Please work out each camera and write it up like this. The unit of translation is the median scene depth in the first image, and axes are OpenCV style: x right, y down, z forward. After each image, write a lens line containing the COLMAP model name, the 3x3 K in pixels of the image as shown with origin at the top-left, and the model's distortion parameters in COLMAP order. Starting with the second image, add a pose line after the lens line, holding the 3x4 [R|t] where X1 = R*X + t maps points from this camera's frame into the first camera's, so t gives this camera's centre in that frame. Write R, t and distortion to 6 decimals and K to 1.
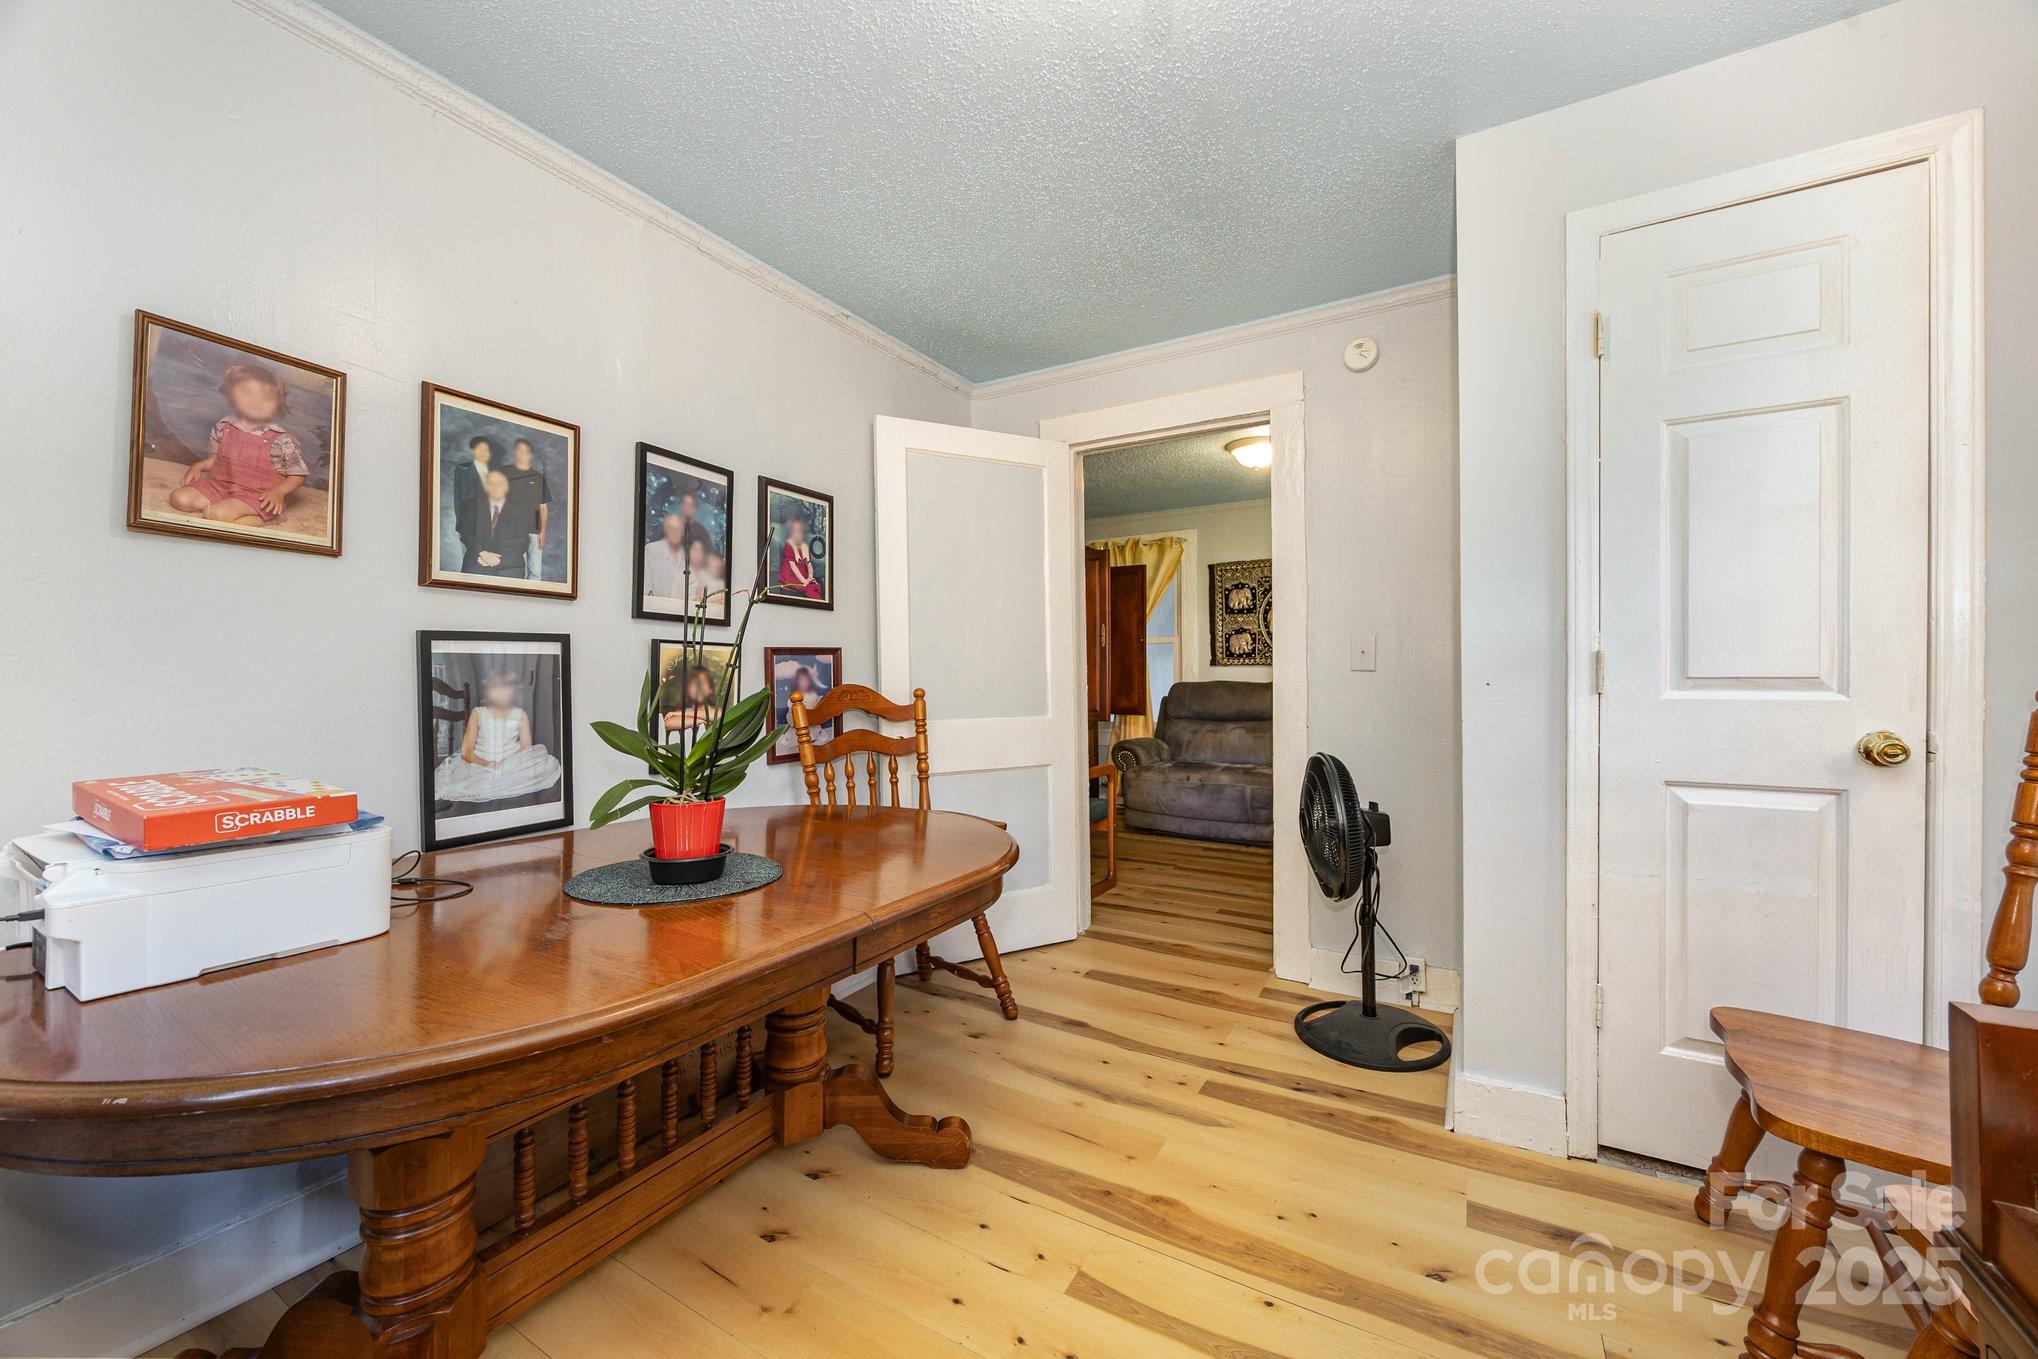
lens RADIAL K [[783.4, 0, 1016.6], [0, 783.4, 672.7], [0, 0, 1]] dist [-0.007857, -0.000295]
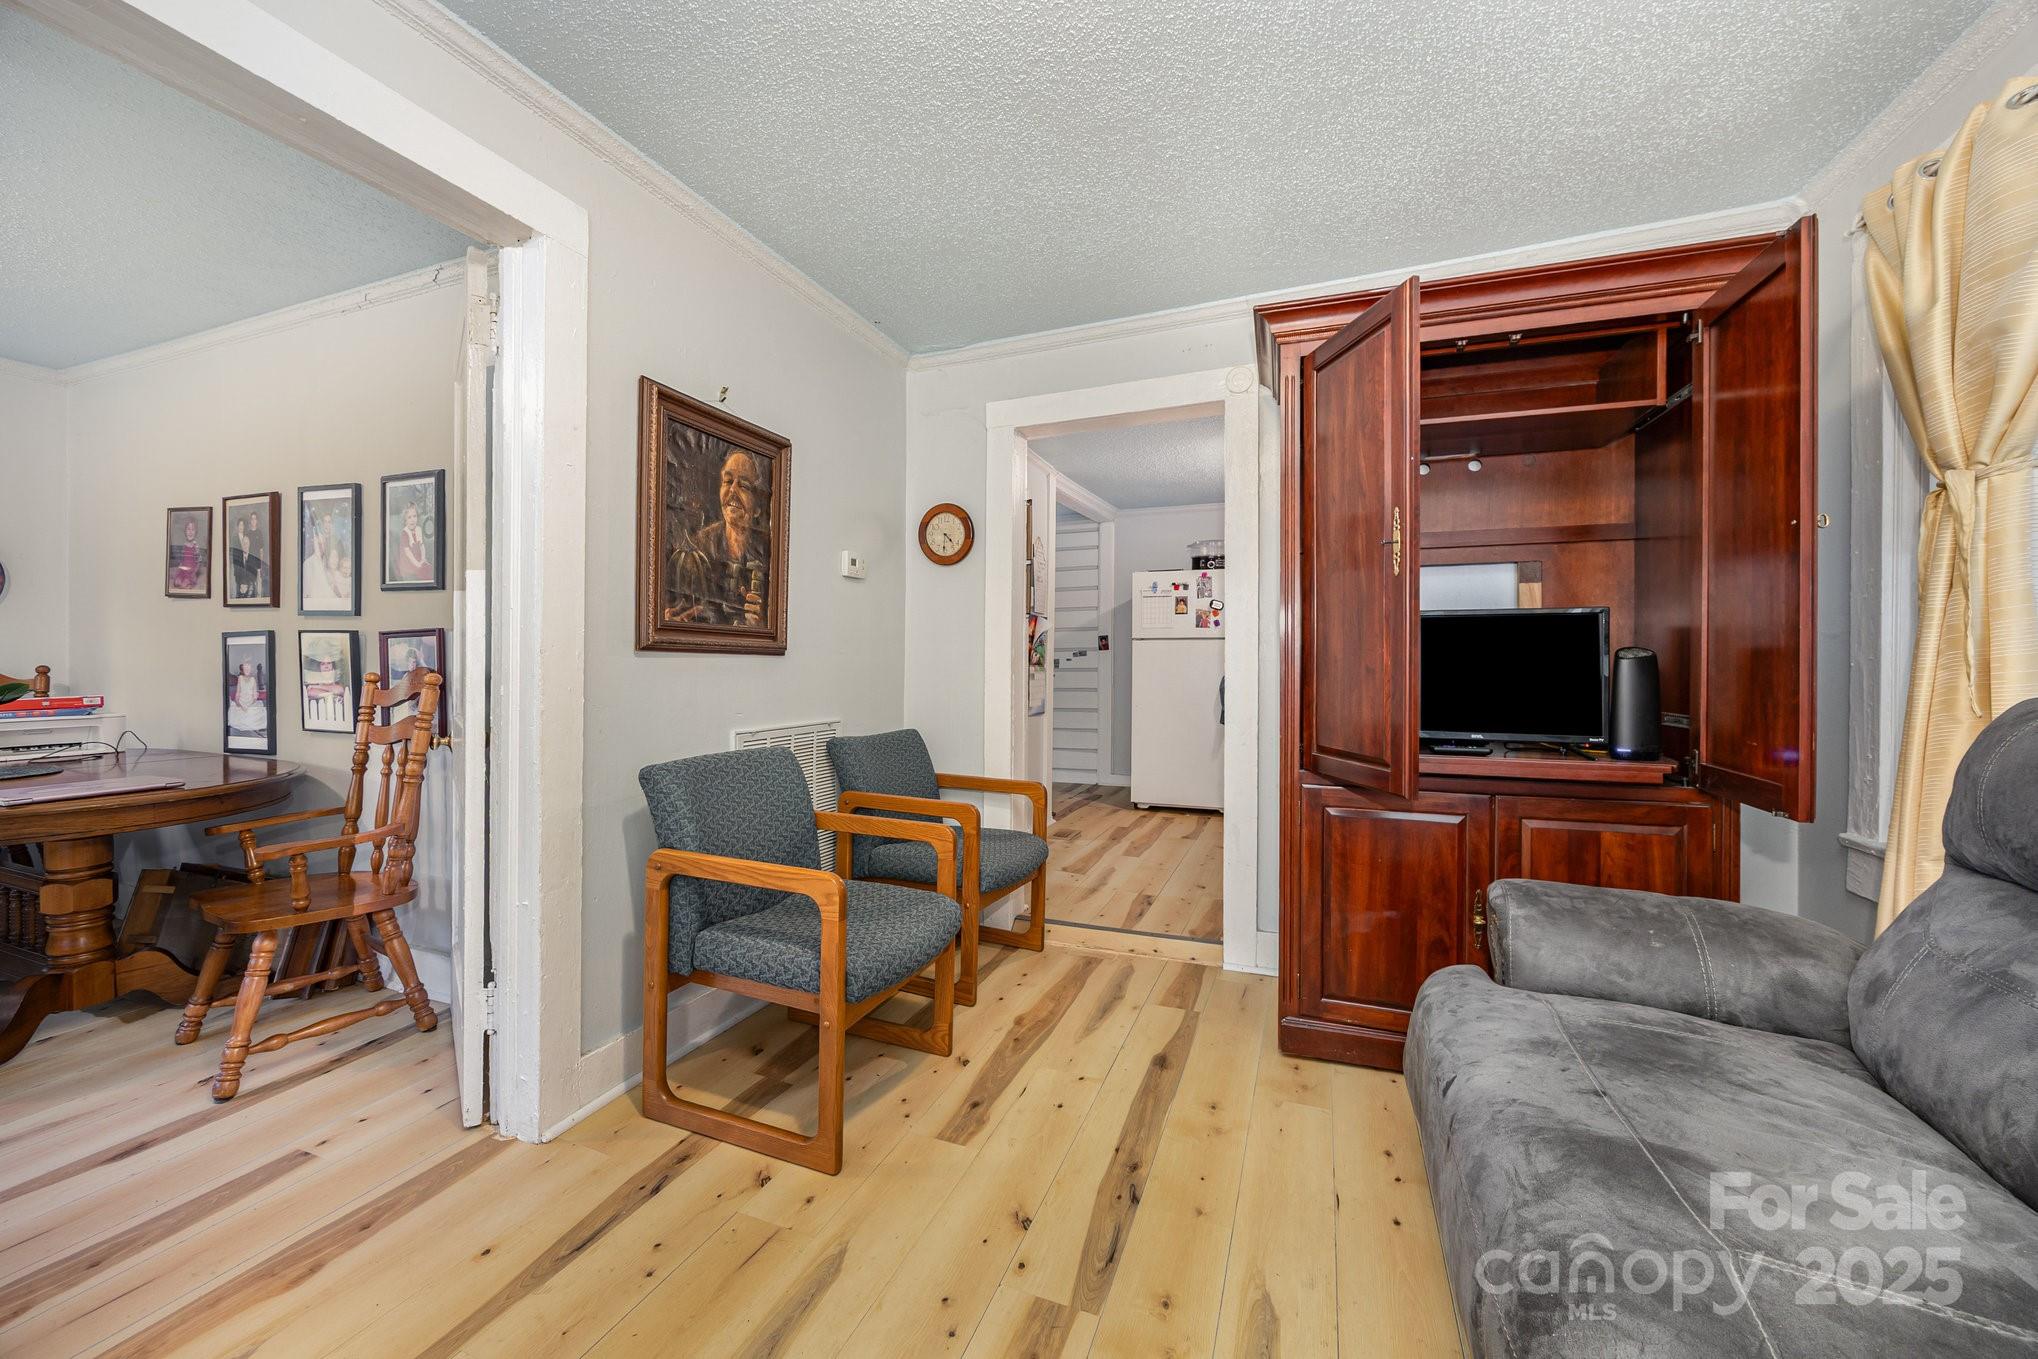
lens RADIAL K [[783.4, 0, 1014.0], [0, 783.4, 670.0], [0, 0, 1]] dist [-0.007857, -0.000295]
pose [[0.156588, 0.005987, -0.987646, 1.200638], [-0.002291, 0.999981, 0.005699, 0.017516], [0.987661, 0.001371, 0.156599, 2.278450]]
